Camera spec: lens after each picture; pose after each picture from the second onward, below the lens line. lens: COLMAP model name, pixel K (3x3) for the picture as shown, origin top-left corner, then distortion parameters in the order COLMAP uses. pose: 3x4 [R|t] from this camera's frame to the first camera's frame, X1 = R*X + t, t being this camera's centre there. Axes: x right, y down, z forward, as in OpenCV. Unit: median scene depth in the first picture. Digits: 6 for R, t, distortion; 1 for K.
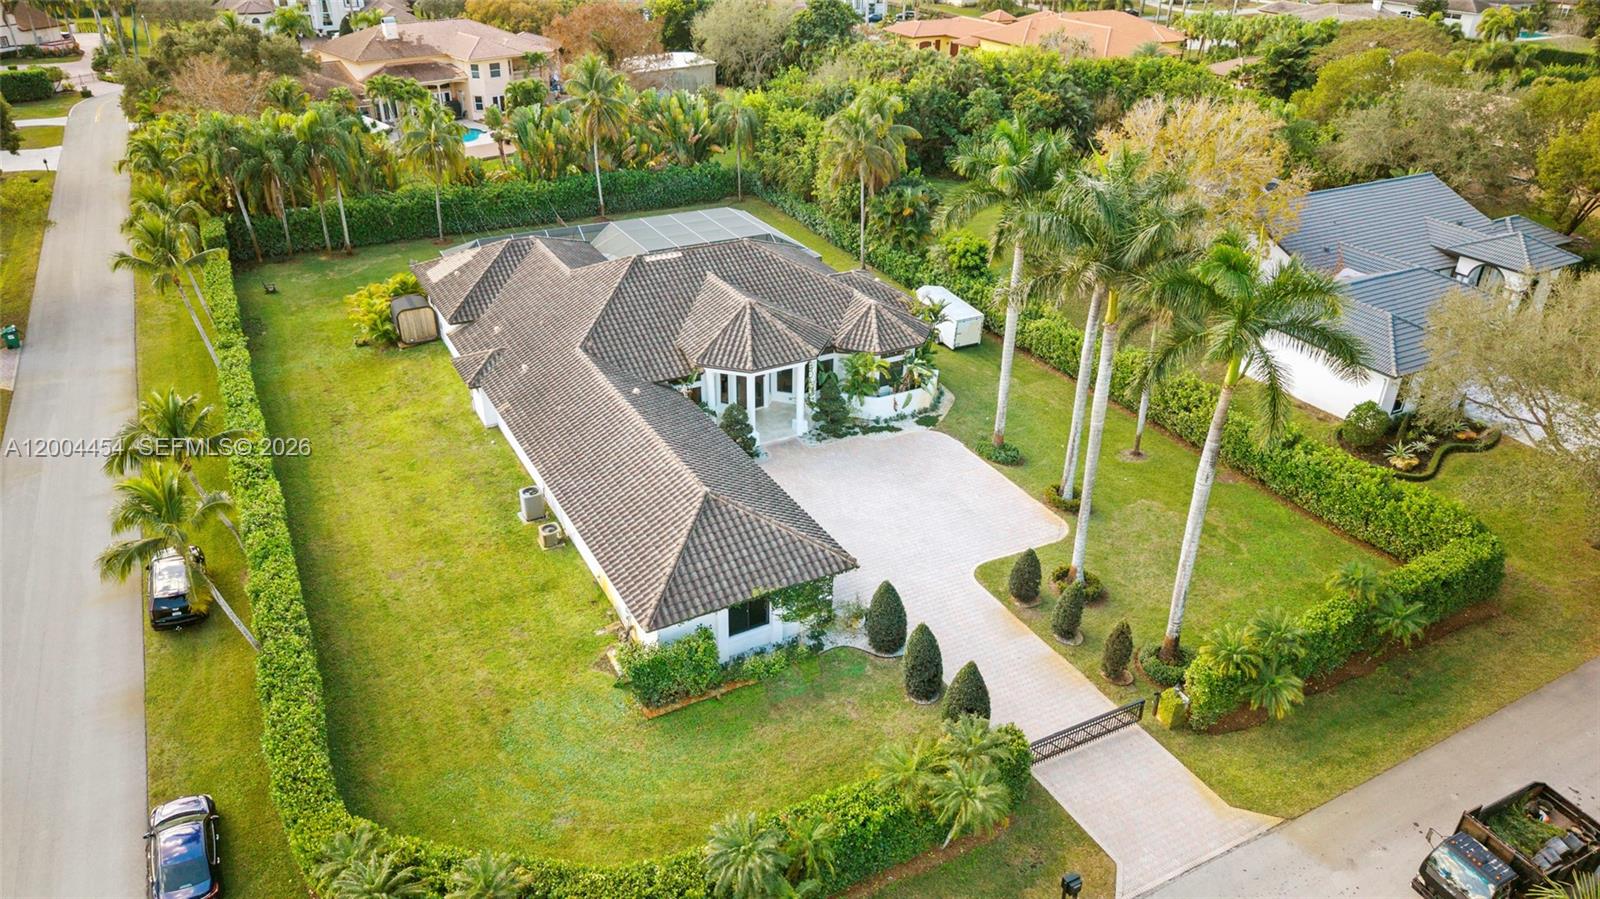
lens RADIAL K [[1078.0, 0, 800.0], [0, 1078.0, 449.5], [0, 0, 1]] dist [0.007443, -0.000112]
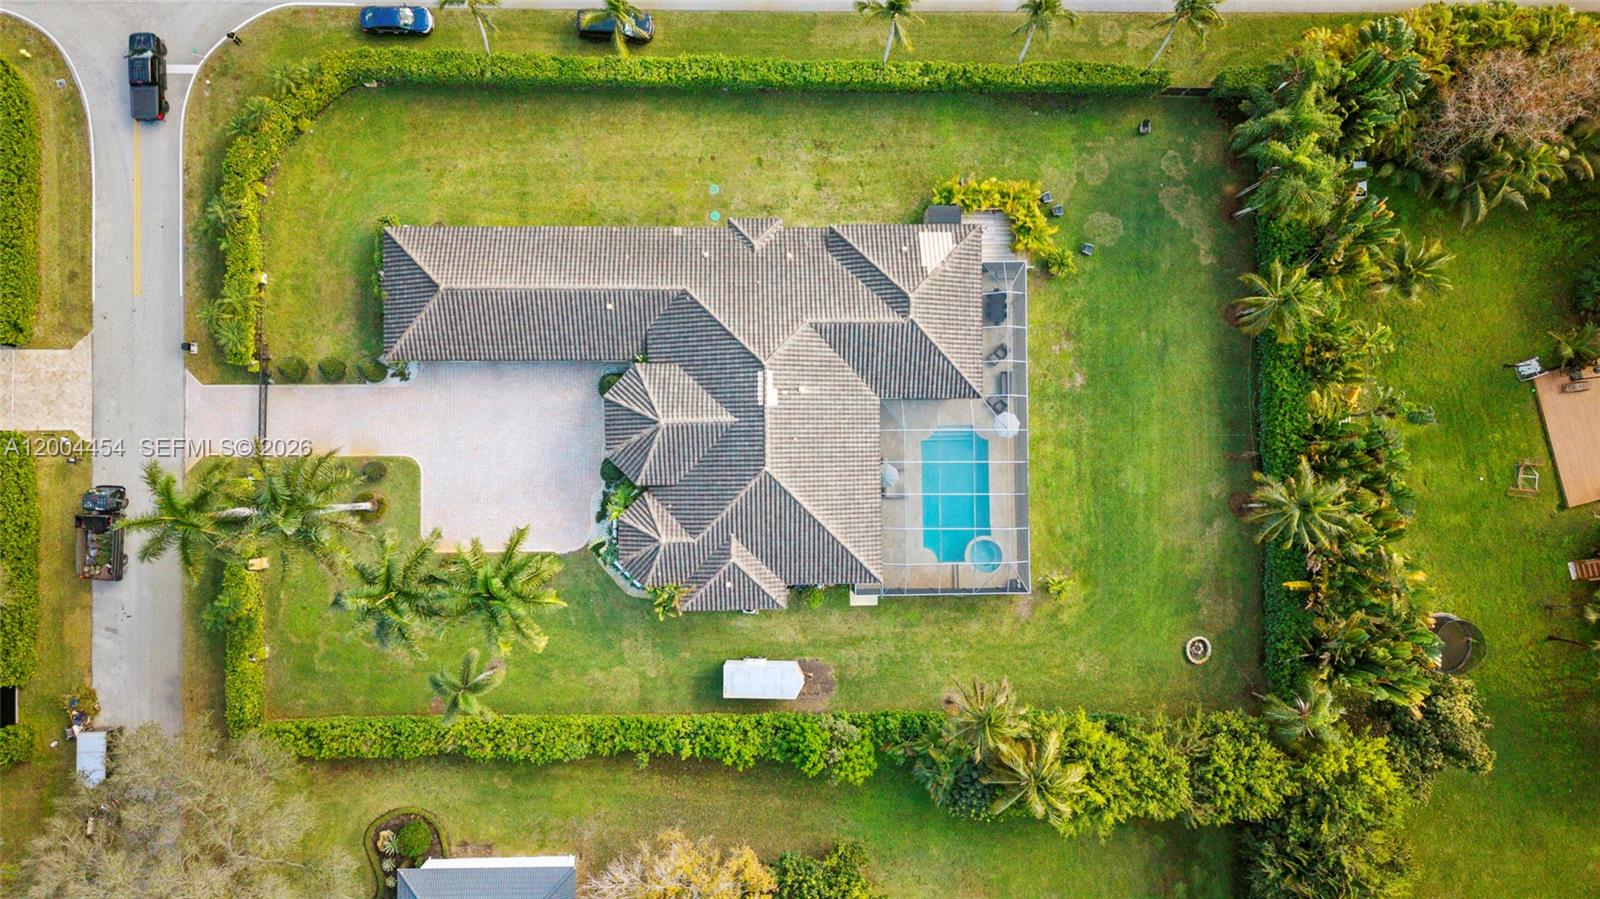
lens RADIAL K [[1066.3, 0, 801.6], [0, 1066.3, 459.8], [0, 0, 1]] dist [0.042801, -0.048676]
pose [[-0.470255, 0.881489, -0.042872, -0.031381], [-0.464545, -0.205936, 0.861271, -1.219768], [0.750372, 0.424933, 0.506333, 0.498677]]
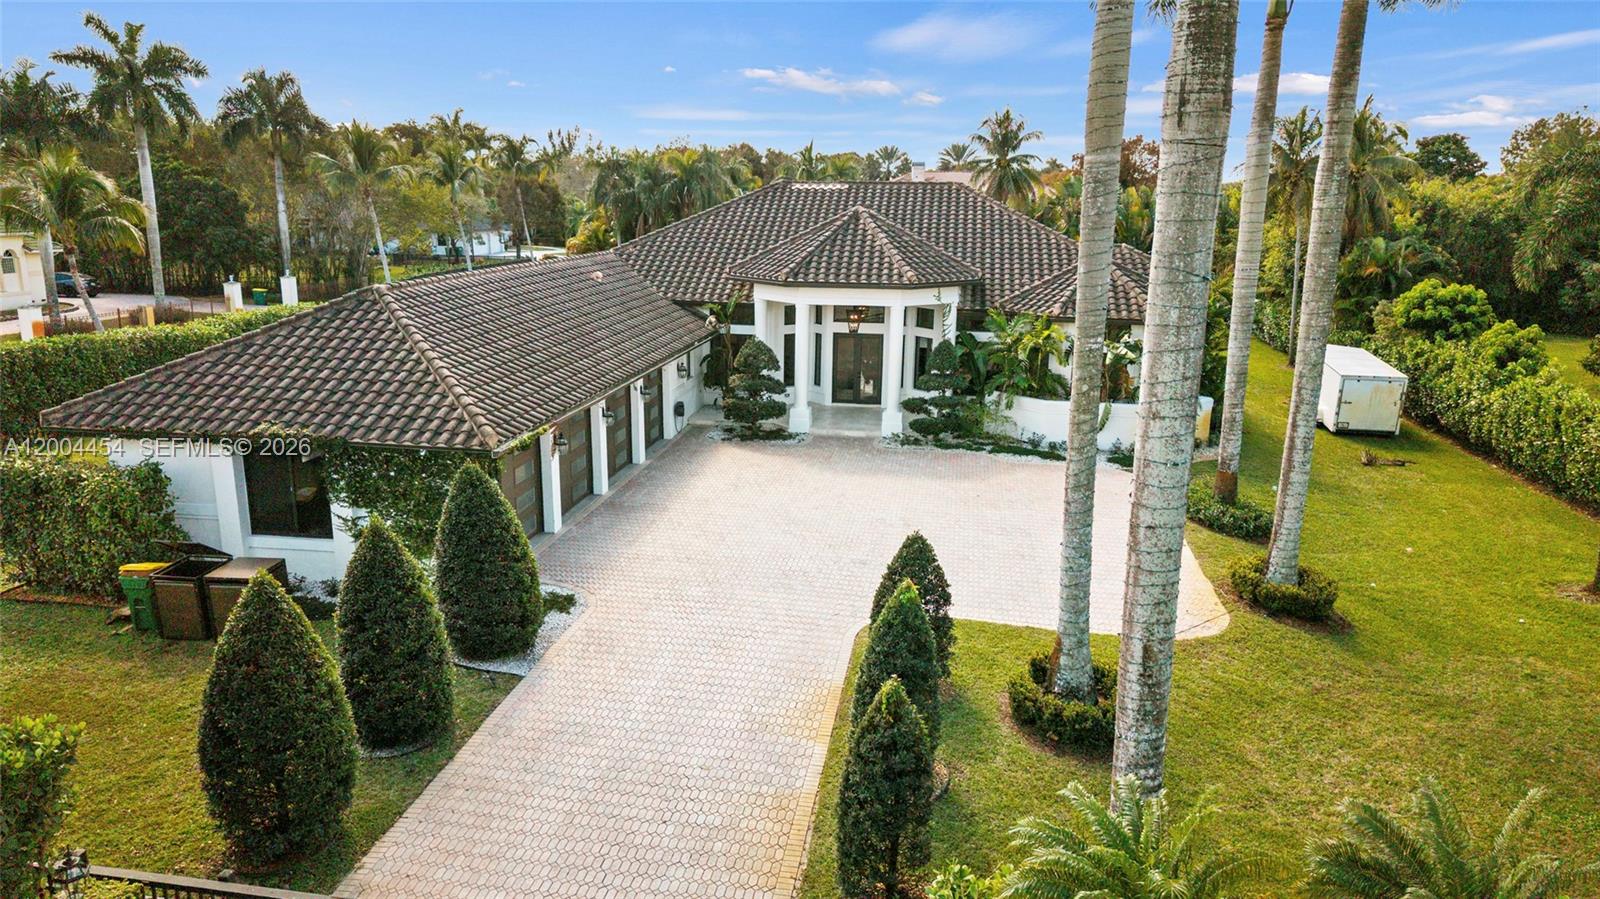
lens RADIAL K [[1066.3, 0, 801.6], [0, 1066.3, 459.8], [0, 0, 1]] dist [0.042801, -0.048676]
pose [[0.796448, 0.141546, -0.587907, 0.298577], [-0.290866, 0.942035, -0.167234, 0.106789], [0.530158, 0.304196, 0.791453, 0.513659]]
